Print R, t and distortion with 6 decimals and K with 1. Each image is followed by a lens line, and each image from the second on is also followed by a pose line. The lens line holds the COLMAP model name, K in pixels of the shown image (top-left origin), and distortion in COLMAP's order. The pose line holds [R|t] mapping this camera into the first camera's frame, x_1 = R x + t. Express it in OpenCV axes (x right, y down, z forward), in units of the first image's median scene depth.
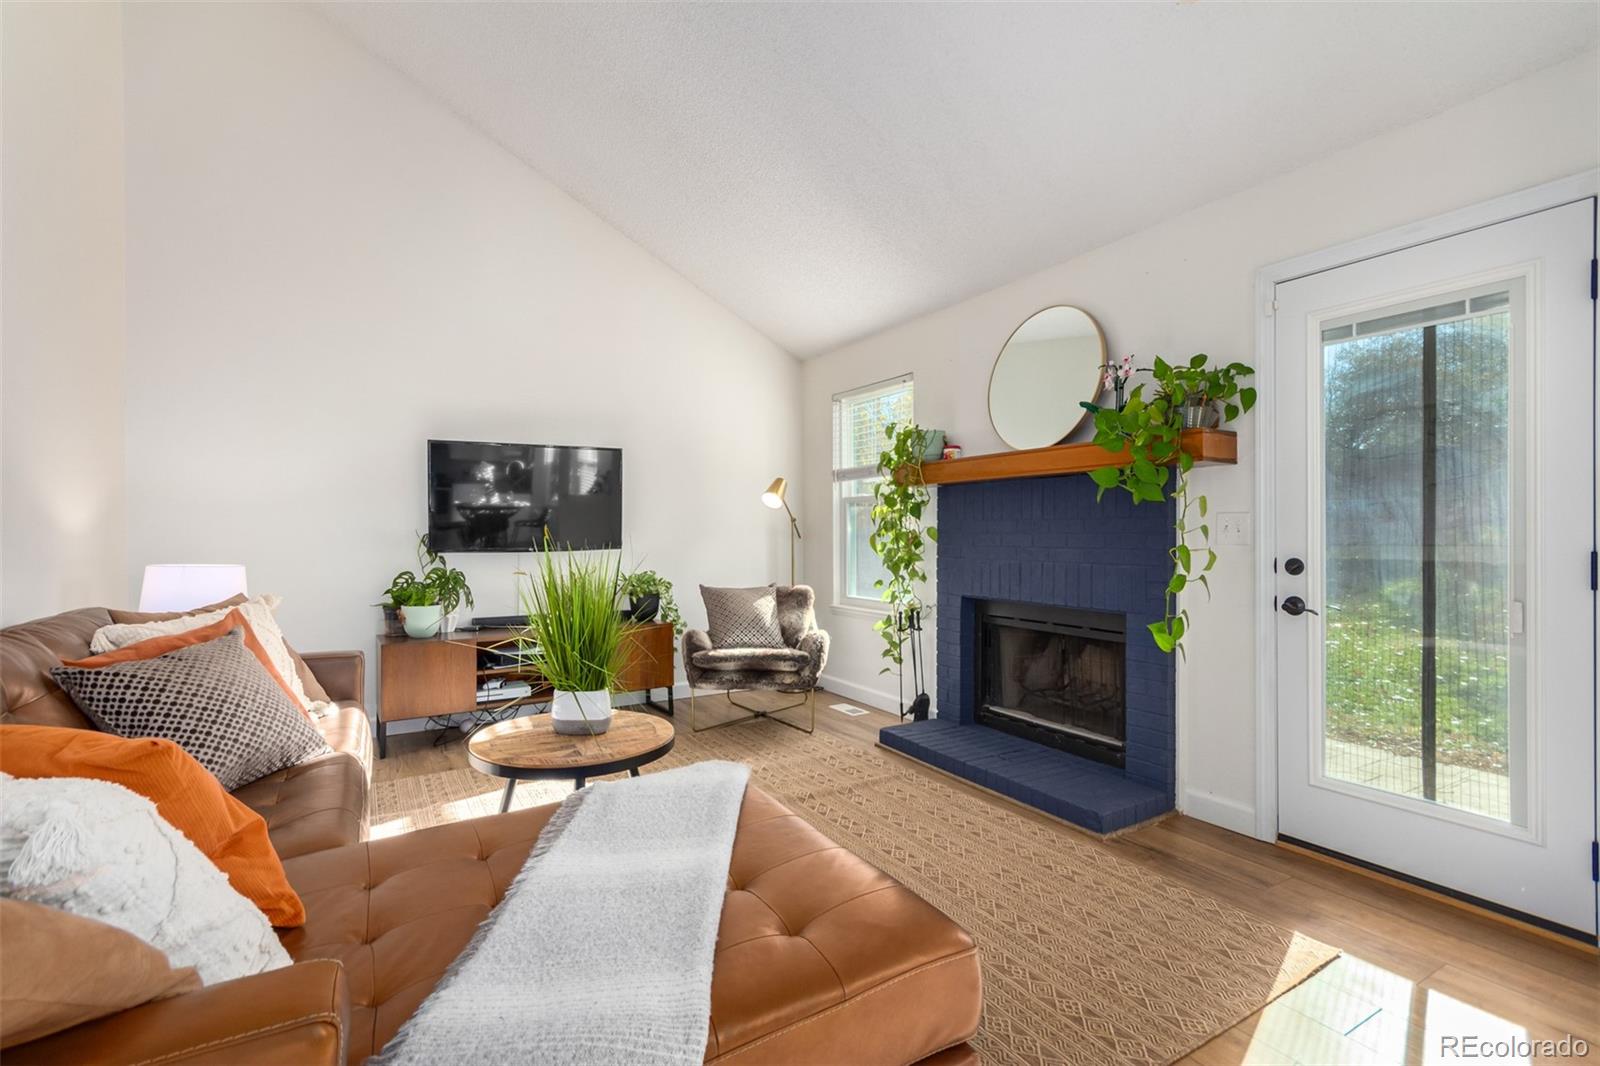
lens RADIAL K [[772.0, 0, 800.0], [0, 772.0, 533.0], [0, 0, 1]] dist [-0.002885, -0.000905]
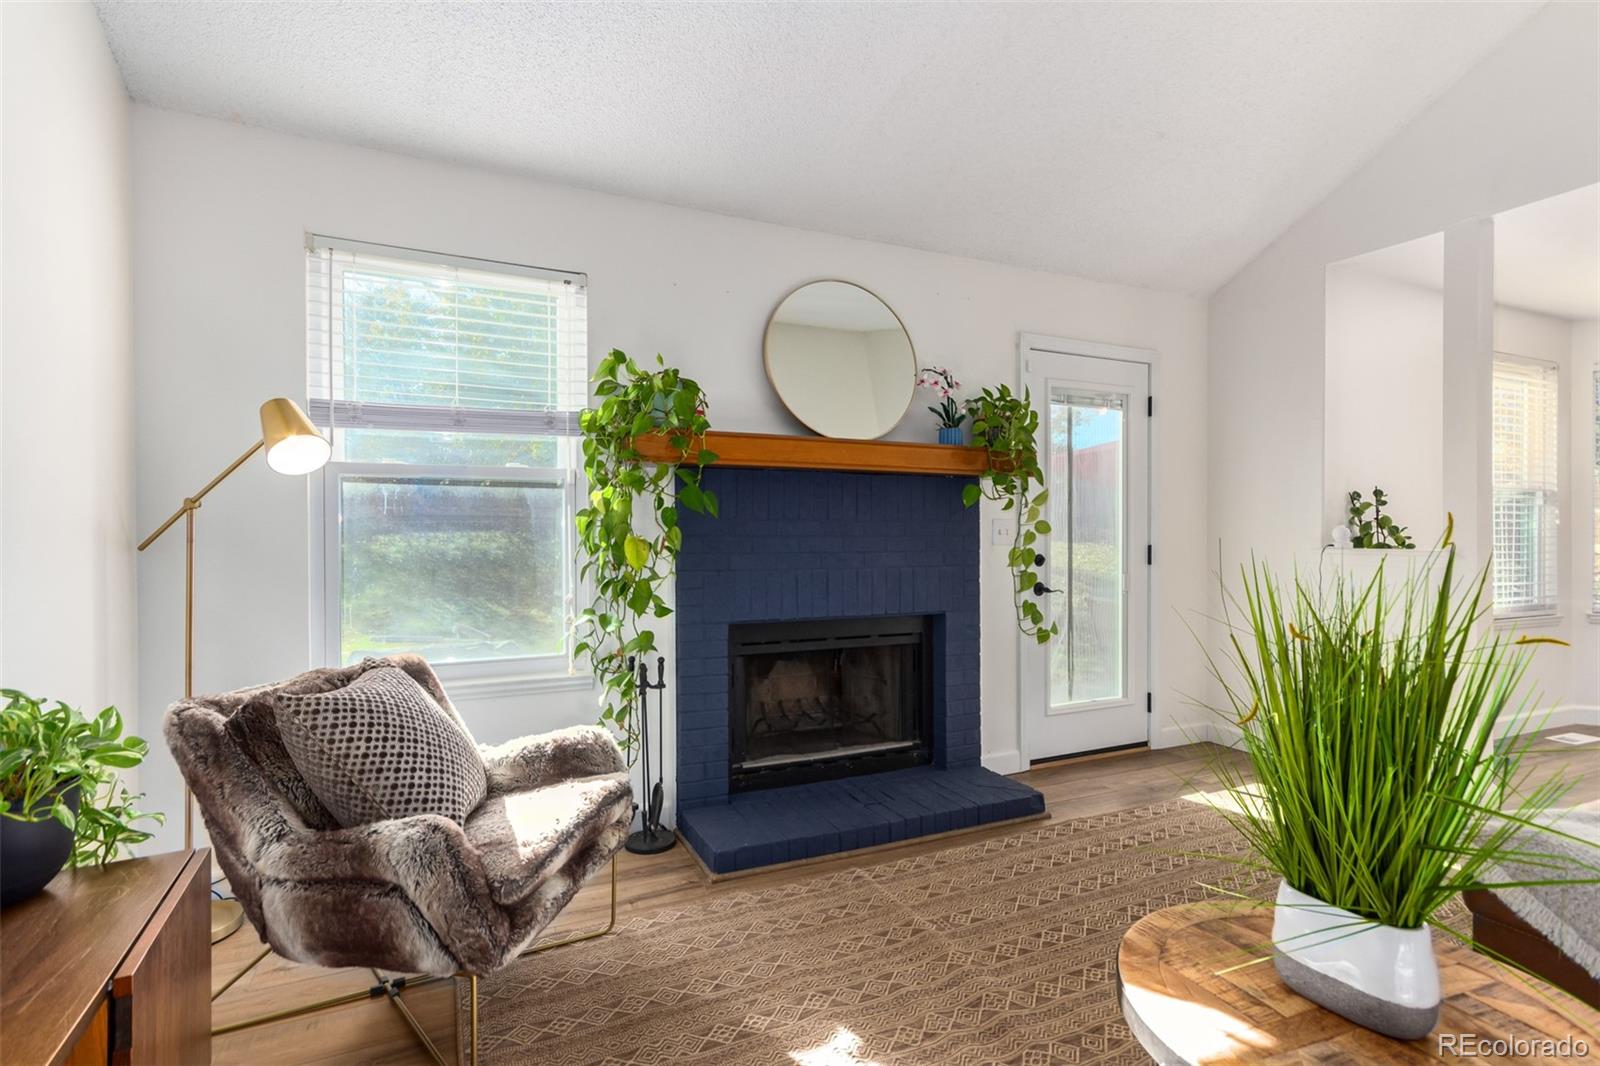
lens RADIAL K [[772.0, 0, 800.0], [0, 772.0, 533.0], [0, 0, 1]] dist [-0.002885, -0.000905]
pose [[0.074033, 0.006425, 0.997235, -0.550623], [0.002206, 0.999976, -0.006606, 0.002052], [-0.997253, 0.002689, 0.074017, 0.959131]]
